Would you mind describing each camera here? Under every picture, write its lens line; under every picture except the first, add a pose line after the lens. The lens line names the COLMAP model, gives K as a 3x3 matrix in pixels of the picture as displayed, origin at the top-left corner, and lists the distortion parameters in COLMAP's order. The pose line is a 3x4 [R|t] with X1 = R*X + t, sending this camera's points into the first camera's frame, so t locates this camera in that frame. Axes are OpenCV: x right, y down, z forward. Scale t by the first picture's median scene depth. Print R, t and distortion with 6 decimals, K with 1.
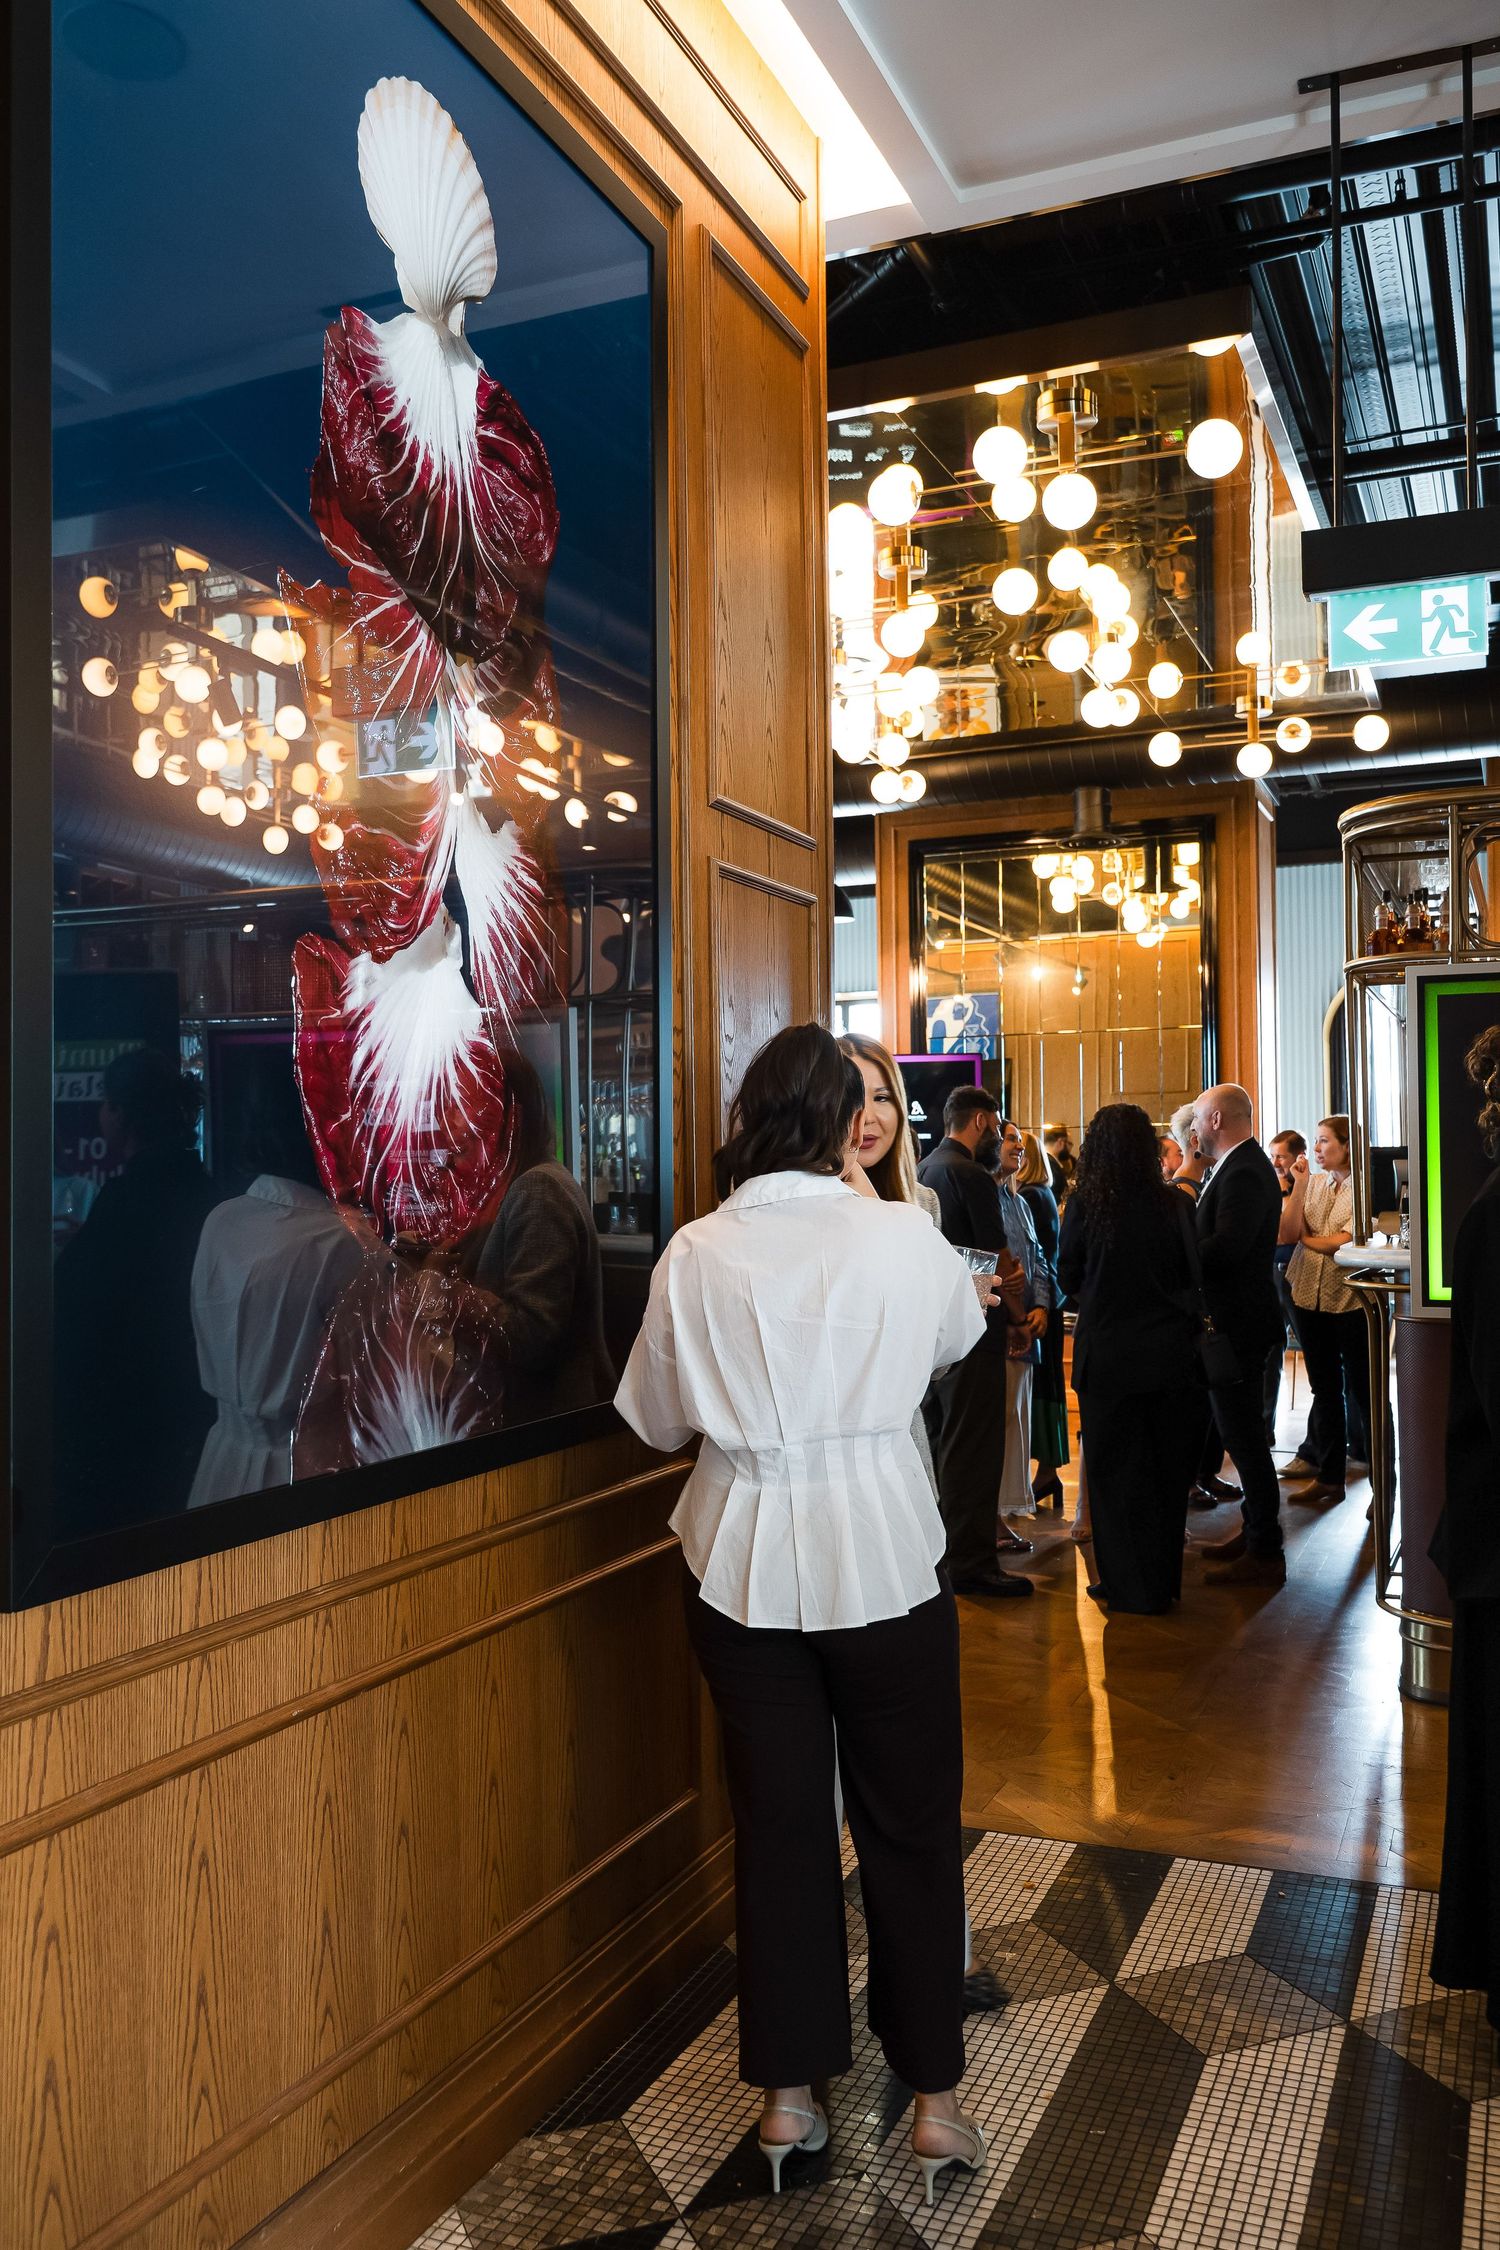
lens RADIAL K [[1828.7, 0, 750.0], [0, 1828.7, 1125.0], [0, 0, 1]] dist [-0.000149, 0.000434]
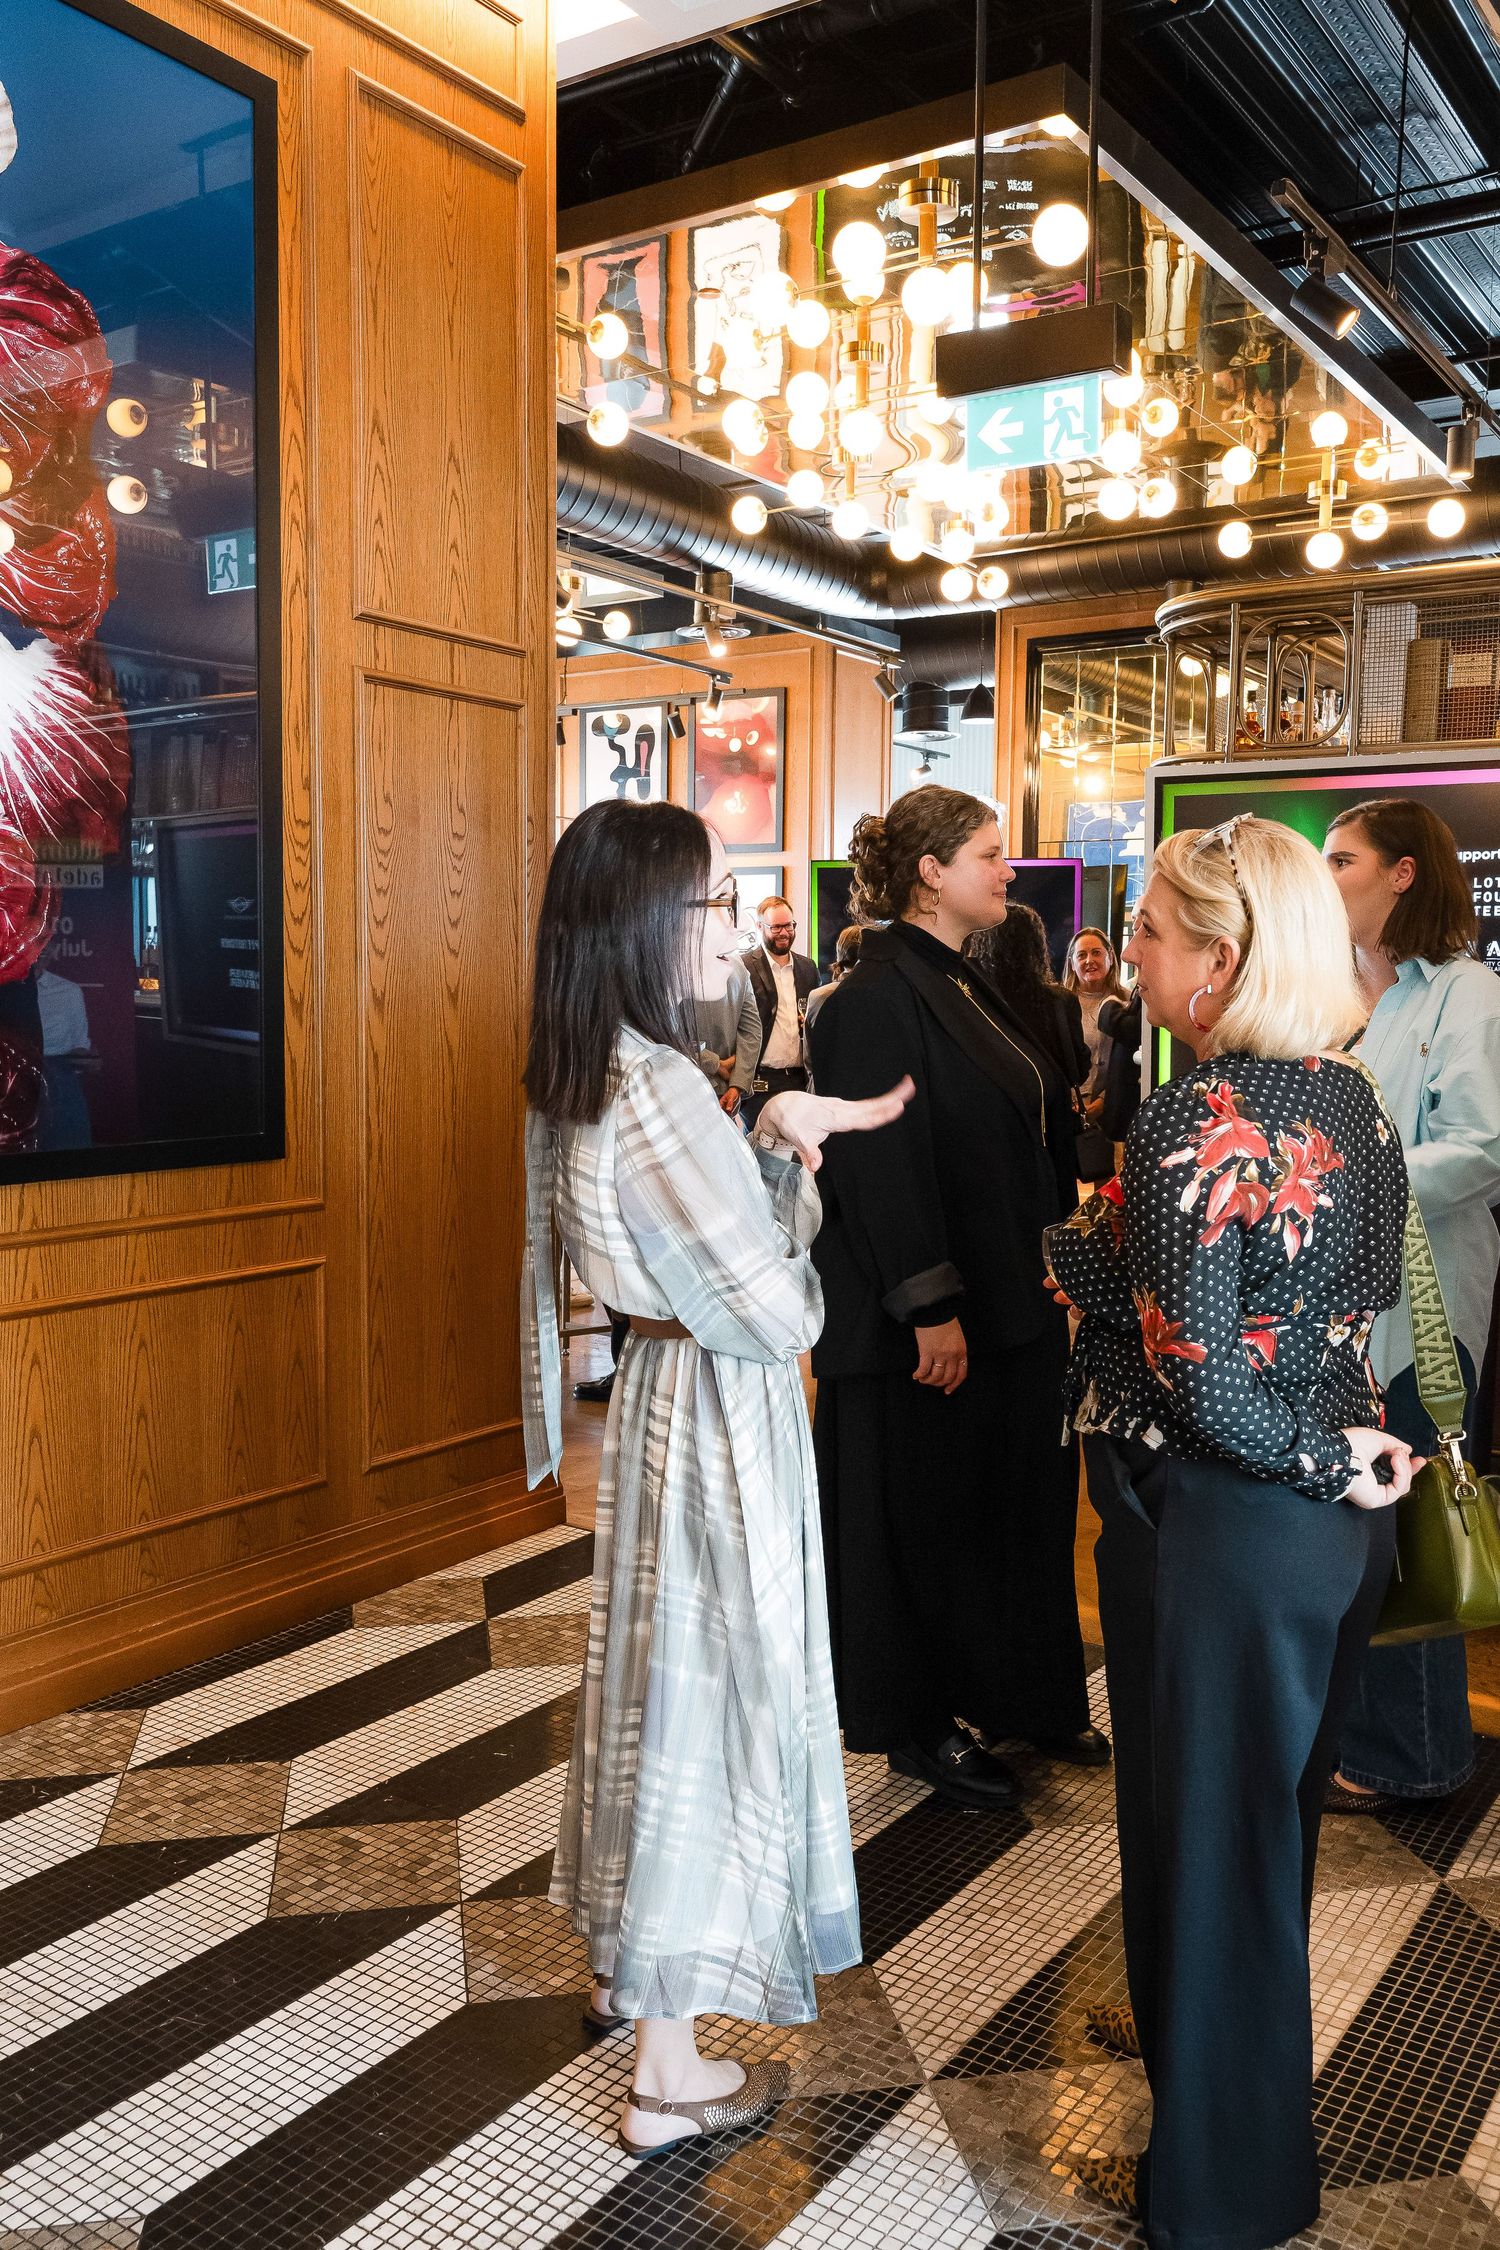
lens RADIAL K [[1850.9, 0, 739.1], [0, 1850.9, 1132.9], [0, 0, 1]] dist [0.002338, -0.003968]
pose [[0.981883, 0.038051, -0.185629, 0.280939], [-0.018024, 0.993944, 0.108403, 0.006274], [0.188629, -0.103093, 0.976622, -0.057002]]
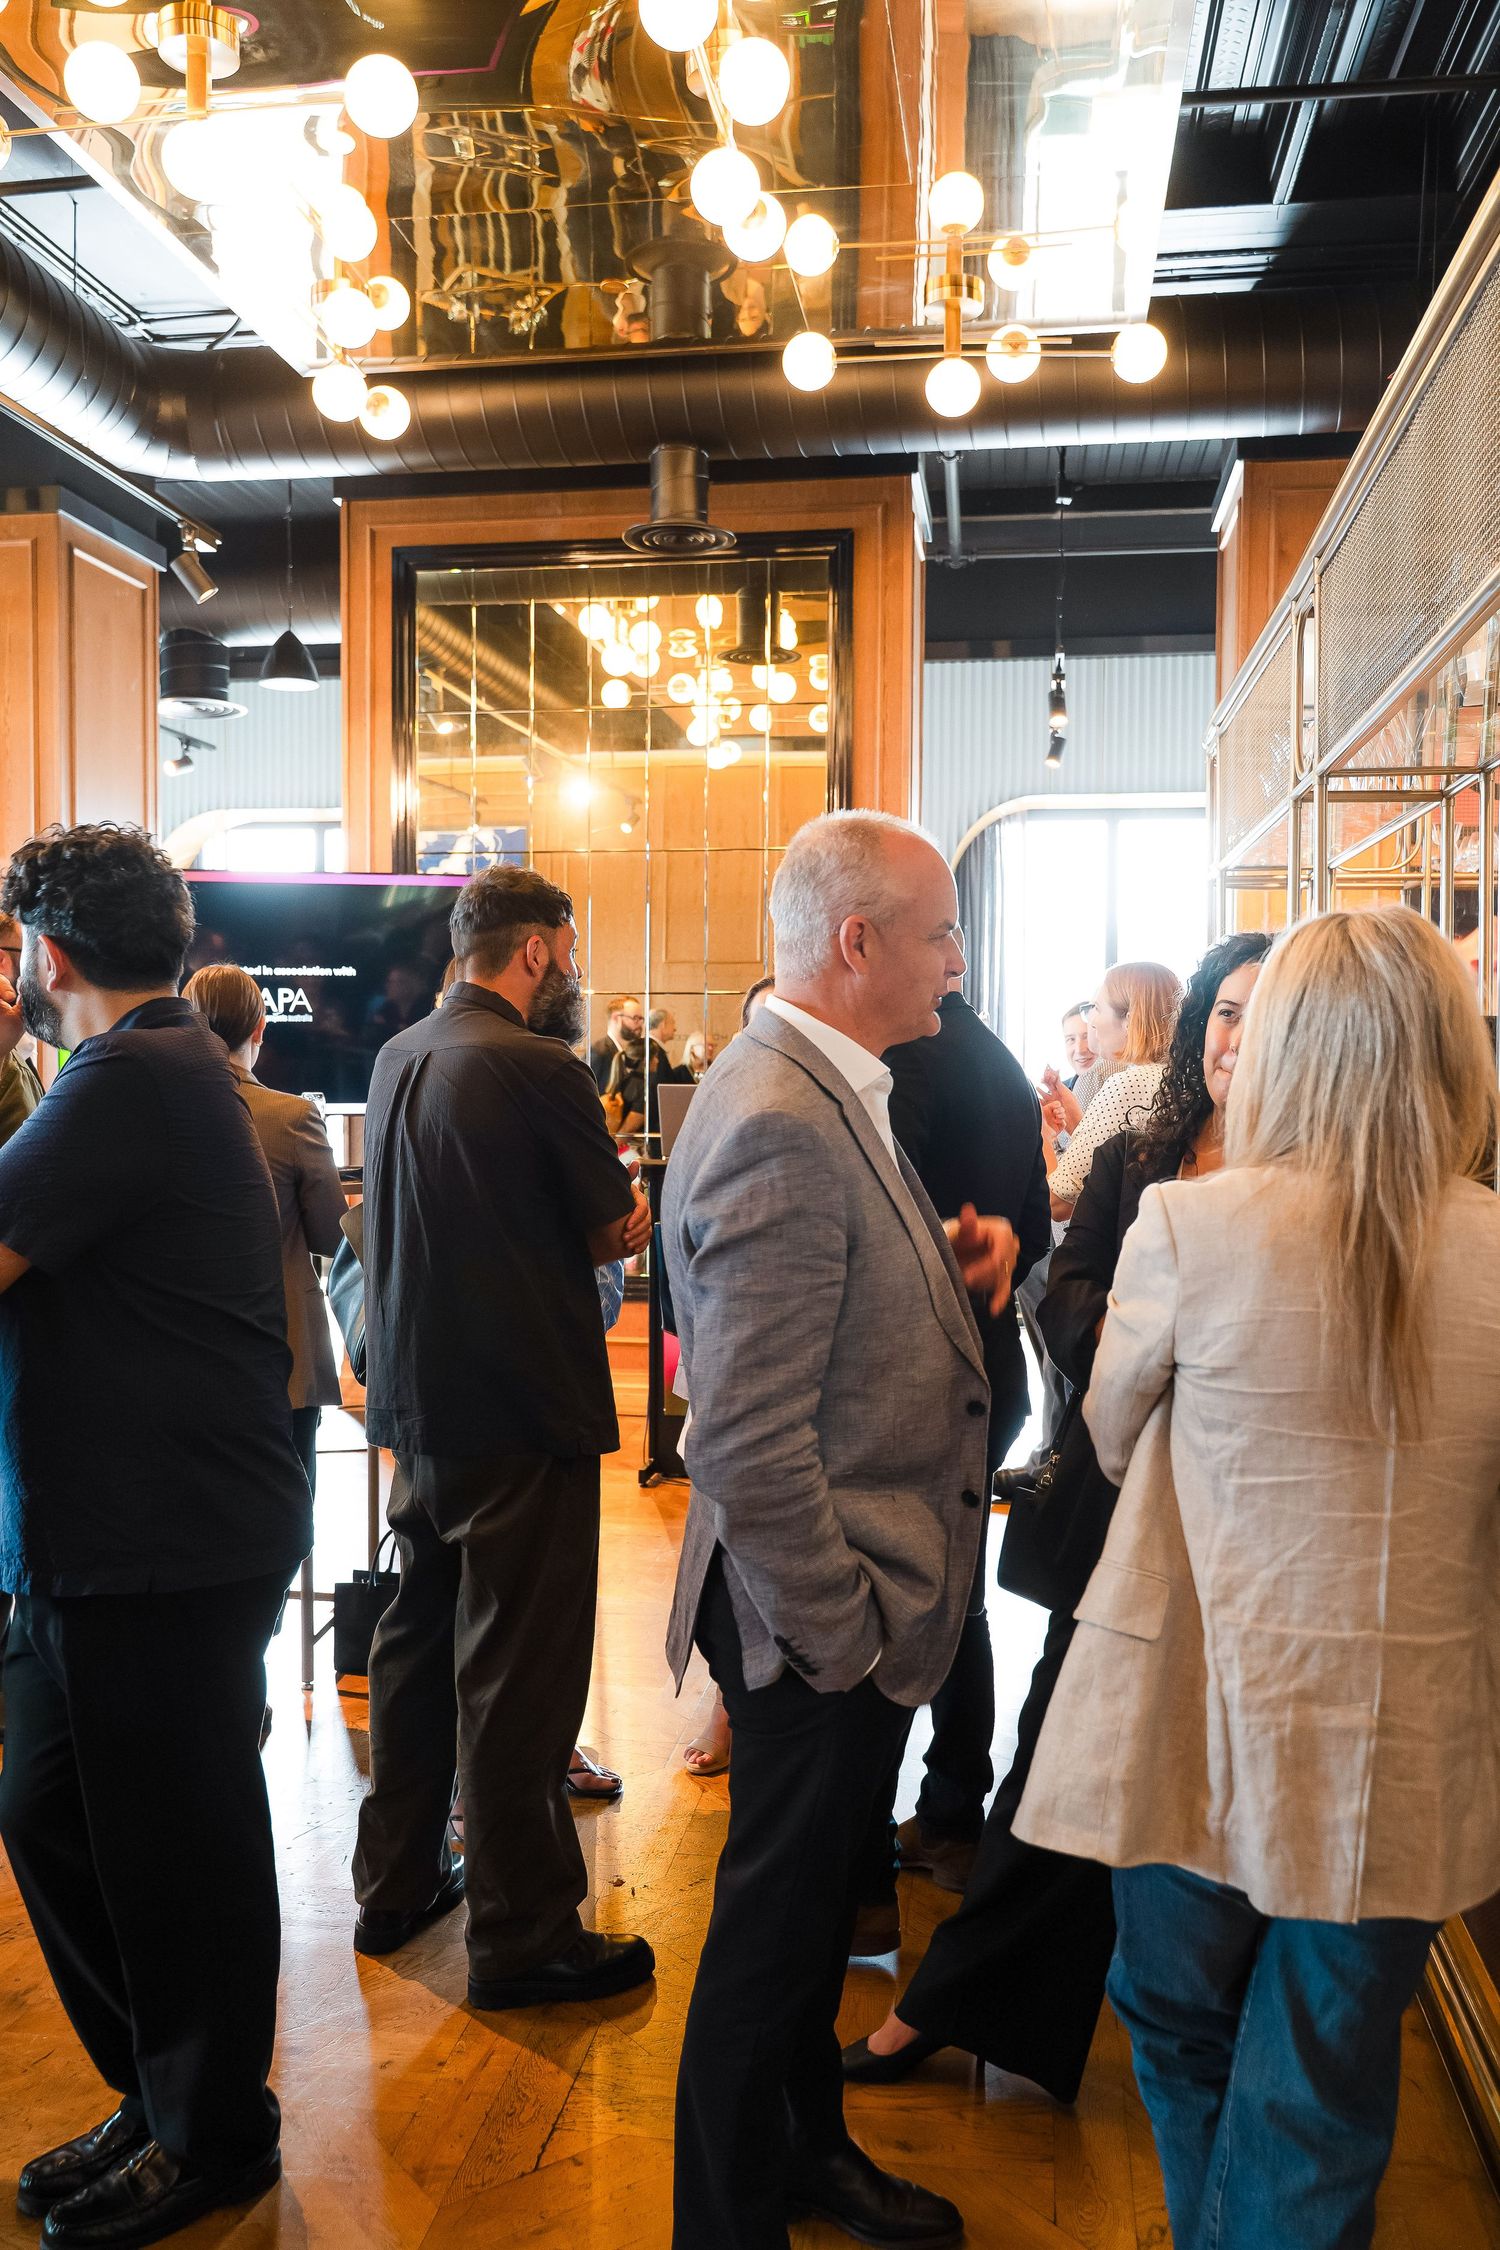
lens RADIAL K [[1850.9, 0, 739.1], [0, 1850.9, 1132.9], [0, 0, 1]] dist [0.002338, -0.003968]
pose [[0.967465, 0.008755, 0.252852, 0.091087], [-0.025646, 0.997647, 0.063586, 0.015639], [-0.251700, -0.068002, 0.965413, 0.691262]]
